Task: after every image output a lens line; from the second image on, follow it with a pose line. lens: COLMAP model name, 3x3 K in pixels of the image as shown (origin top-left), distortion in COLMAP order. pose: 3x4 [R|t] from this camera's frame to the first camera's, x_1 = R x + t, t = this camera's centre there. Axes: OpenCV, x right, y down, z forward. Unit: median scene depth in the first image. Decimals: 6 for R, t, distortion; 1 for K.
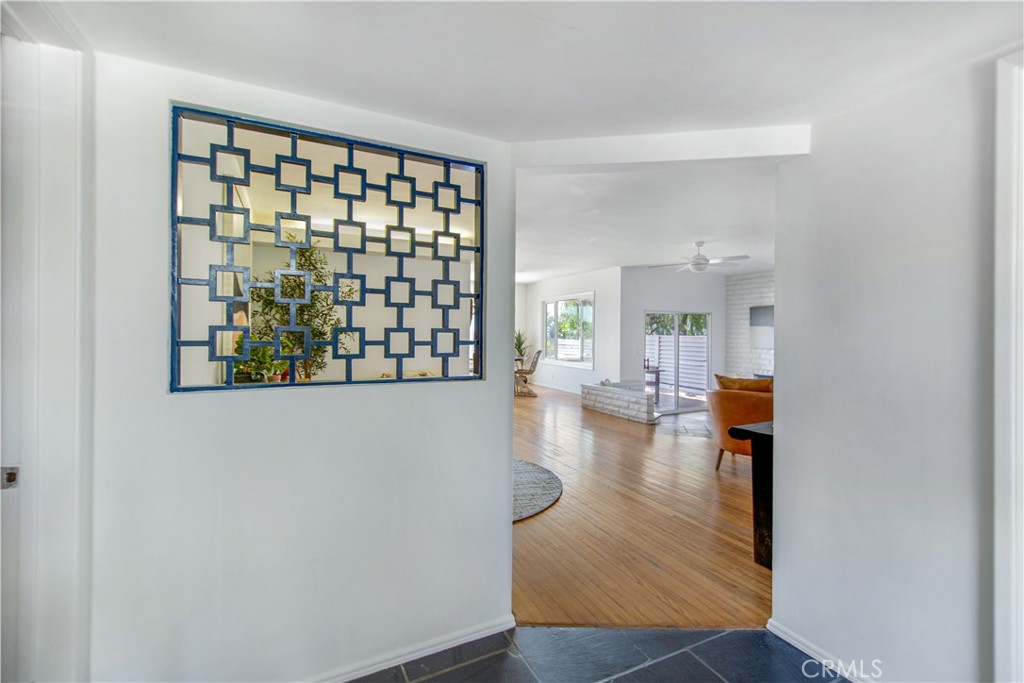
lens RADIAL K [[449.9, 0, 527.7], [0, 449.9, 339.5], [0, 0, 1]] dist [0.002193, -0.000018]
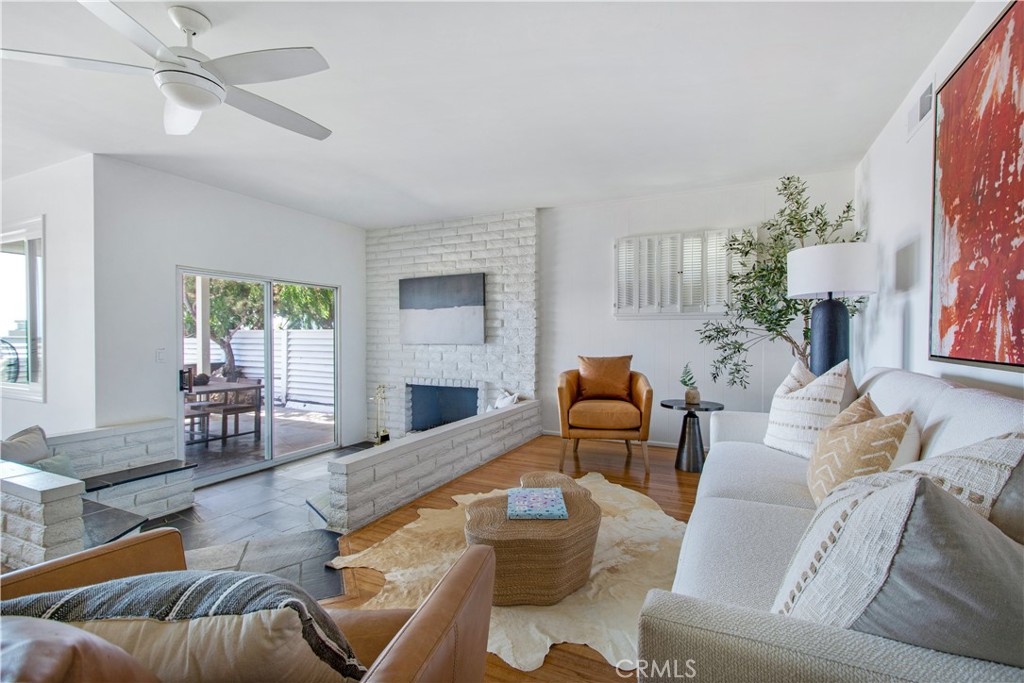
lens RADIAL K [[449.9, 0, 527.7], [0, 449.9, 339.5], [0, 0, 1]] dist [0.002193, -0.000018]
pose [[0.788252, -0.010306, 0.615266, 0.246557], [0.013737, 0.999905, -0.000851, 0.016303], [-0.615199, 0.009122, 0.788319, 0.390832]]
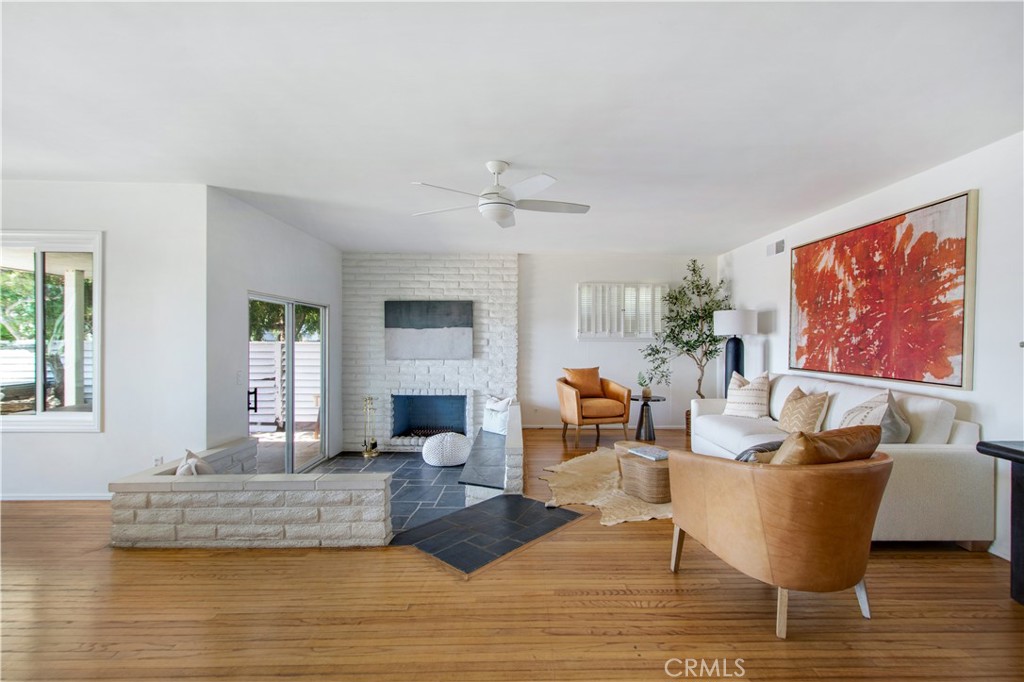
lens RADIAL K [[457.0, 0, 526.4], [0, 457.0, 339.8], [0, 0, 1]] dist [-0.000672, 0.000002]
pose [[0.437167, -0.004169, 0.899371, -0.053125], [0.011136, 0.999938, -0.000778, -0.007947], [-0.899311, 0.010356, 0.437186, 0.492104]]
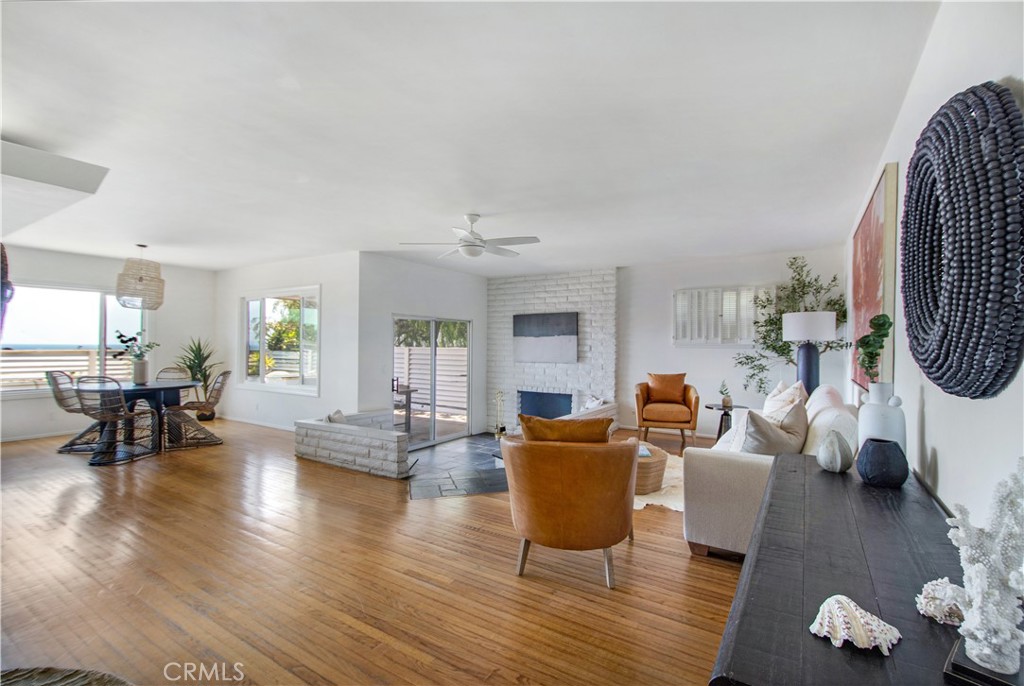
lens RADIAL K [[452.6, 0, 527.7], [0, 452.6, 342.2], [0, 0, 1]] dist [0.003420, 0.000106]
pose [[0.853971, 0.004925, 0.520297, 0.056949], [0.005417, 0.999817, -0.018356, -0.002105], [-0.520292, 0.018494, 0.853788, 0.230203]]
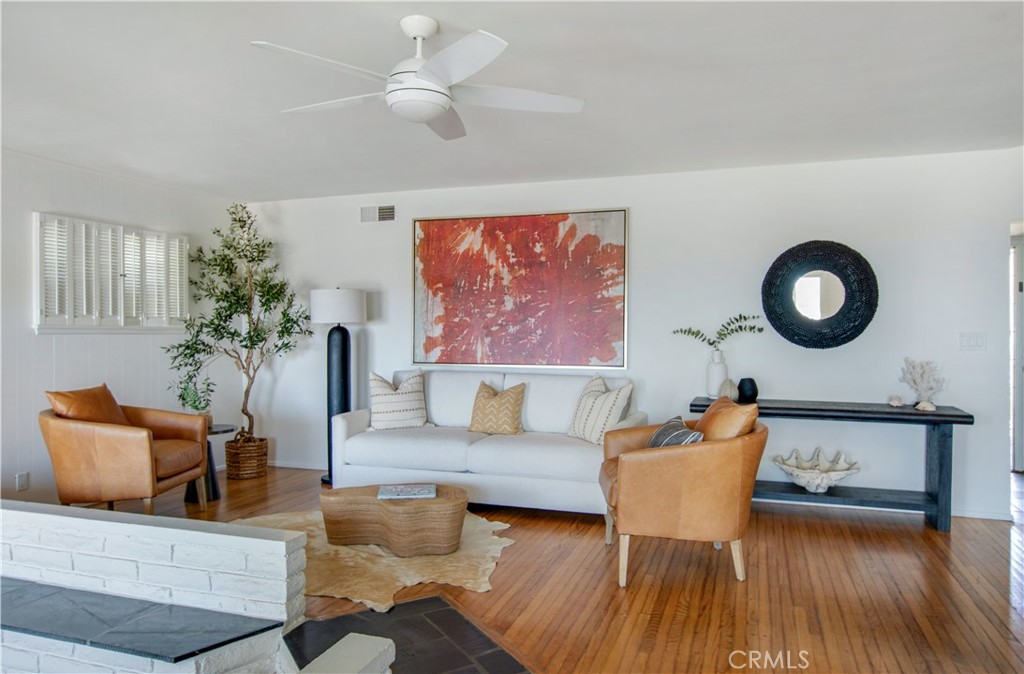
lens RADIAL K [[699.7, 0, 528.2], [0, 699.7, 331.7], [0, 0, 1]] dist [-0.004908, -0.002529]
pose [[-0.703711, -0.006824, 0.710454, 0.000613], [0.008638, 0.999798, 0.018160, -0.013880], [-0.710434, 0.018917, -0.703509, 0.850064]]
